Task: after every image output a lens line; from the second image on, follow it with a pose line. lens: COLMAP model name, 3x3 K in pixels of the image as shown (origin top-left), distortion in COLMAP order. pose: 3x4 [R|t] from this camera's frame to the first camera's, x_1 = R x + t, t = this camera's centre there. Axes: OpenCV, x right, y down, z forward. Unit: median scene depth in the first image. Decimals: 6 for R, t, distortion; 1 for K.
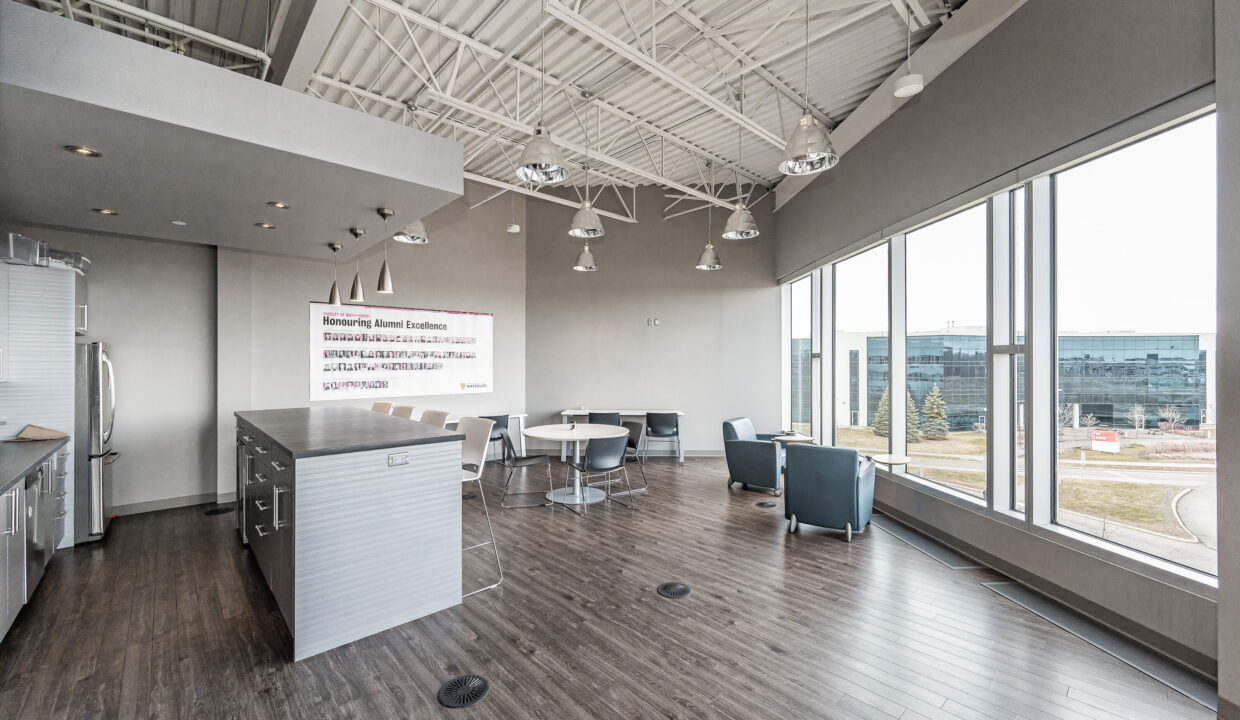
lens RADIAL K [[498.1, 0, 620.3], [0, 498.1, 360.1], [0, 0, 1]] dist [0.000227, 0.000178]
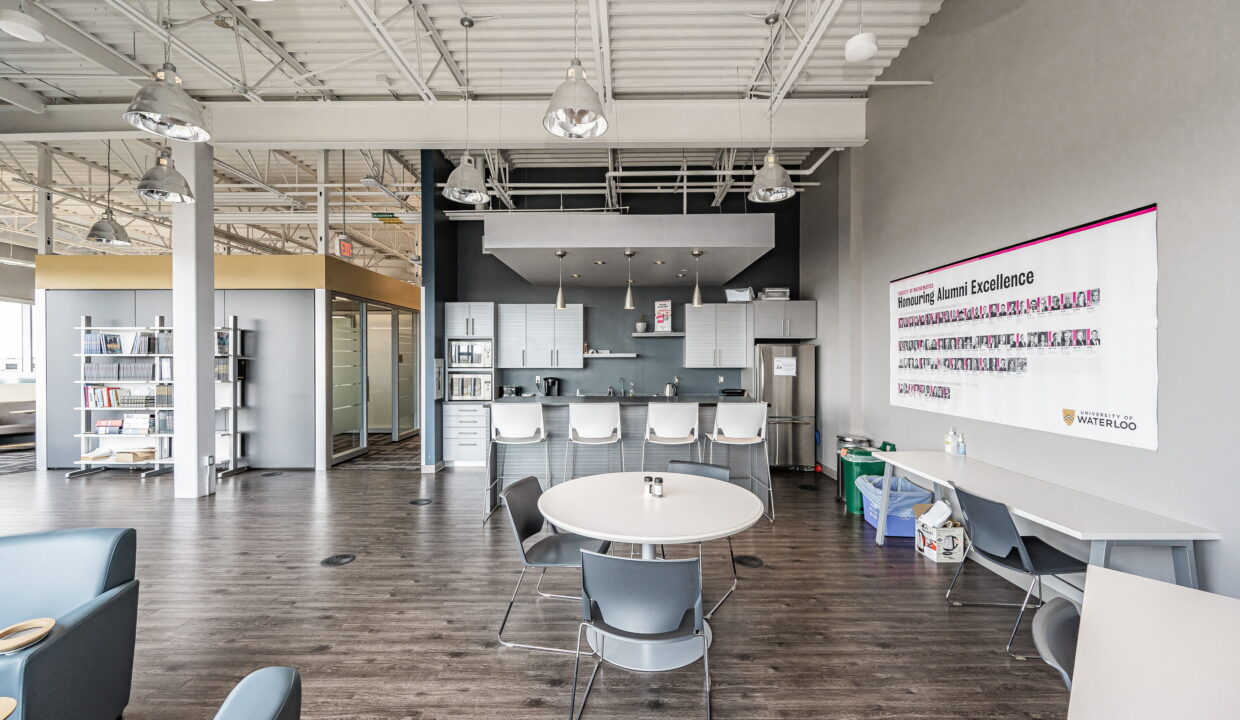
lens RADIAL K [[498.1, 0, 620.8], [0, 498.1, 359.7], [0, 0, 1]] dist [0.000227, 0.000178]
pose [[-0.695795, 0.003453, -0.718232, 0.245305], [0.004535, 0.999990, 0.000414, 0.006257], [0.718226, -0.002969, -0.695803, 1.168873]]
